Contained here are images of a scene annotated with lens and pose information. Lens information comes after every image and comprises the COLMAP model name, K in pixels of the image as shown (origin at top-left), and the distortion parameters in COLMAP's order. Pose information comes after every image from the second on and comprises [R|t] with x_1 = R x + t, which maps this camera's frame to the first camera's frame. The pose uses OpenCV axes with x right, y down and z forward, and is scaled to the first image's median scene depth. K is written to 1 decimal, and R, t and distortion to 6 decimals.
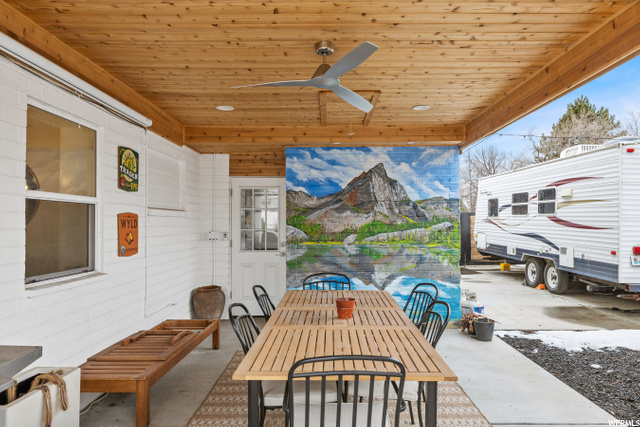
lens RADIAL K [[434.8, 0, 334.9], [0, 434.8, 216.3], [0, 0, 1]] dist [-0.003129, 0.003318]
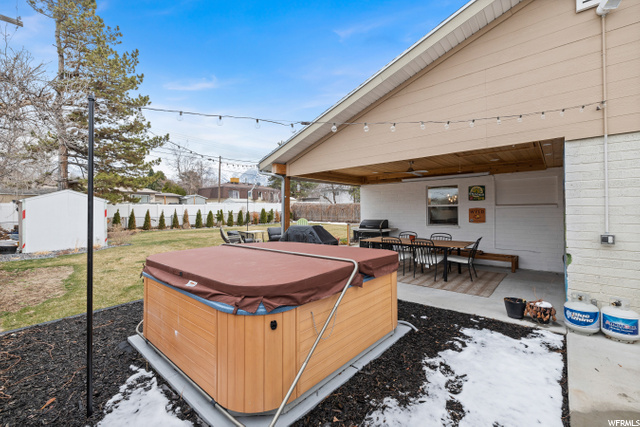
lens RADIAL K [[272.2, 0, 317.0], [0, 272.2, 209.2], [0, 0, 1]] dist [0.004535, 0.000628]
pose [[-0.677878, 0.004337, -0.735162, 1.103176], [0.025122, 0.999535, -0.017269, 0.003026], [0.734745, -0.030175, -0.677672, 1.009689]]
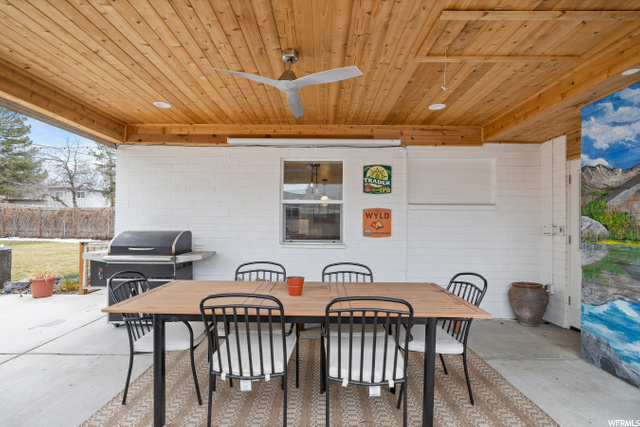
lens RADIAL K [[312.1, 0, 312.9], [0, 312.1, 223.3], [0, 0, 1]] dist [-0.008193, 0.001934]
pose [[-0.037772, -0.003347, -0.999281, 0.419047], [0.007488, 0.999965, -0.003633, 0.031642], [0.999258, -0.007619, -0.037745, 0.571810]]
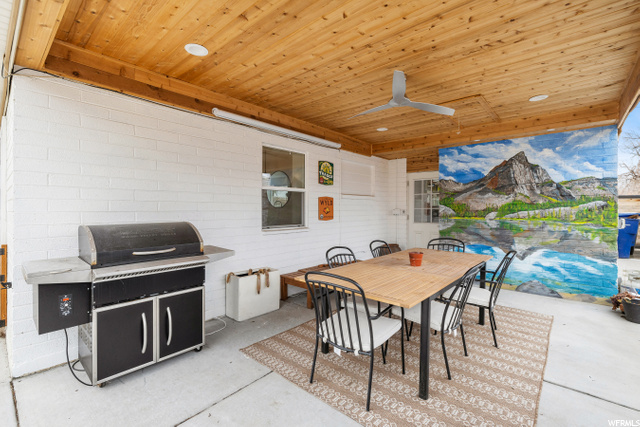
lens RADIAL K [[291.0, 0, 317.8], [0, 291.0, 209.7], [0, 0, 1]] dist [-0.003968, 0.000548]
pose [[0.741954, 0.007121, -0.670413, 0.224474], [0.007362, 0.999797, 0.018767, 0.016252], [0.670410, -0.018860, 0.741751, 0.045674]]
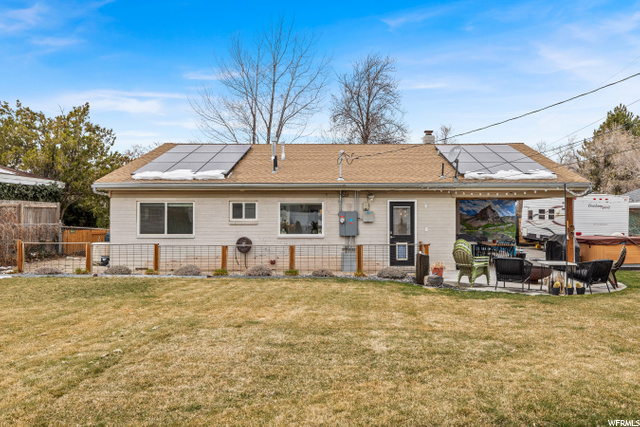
lens RADIAL K [[516.4, 0, 348.7], [0, 516.4, 206.9], [0, 0, 1]] dist [0.011847, -0.001699]
pose [[0.999900, 0.001210, -0.014094, -0.860998], [-0.001290, 0.999983, -0.005682, -0.085271], [0.014086, 0.005700, 0.999885, -2.739714]]
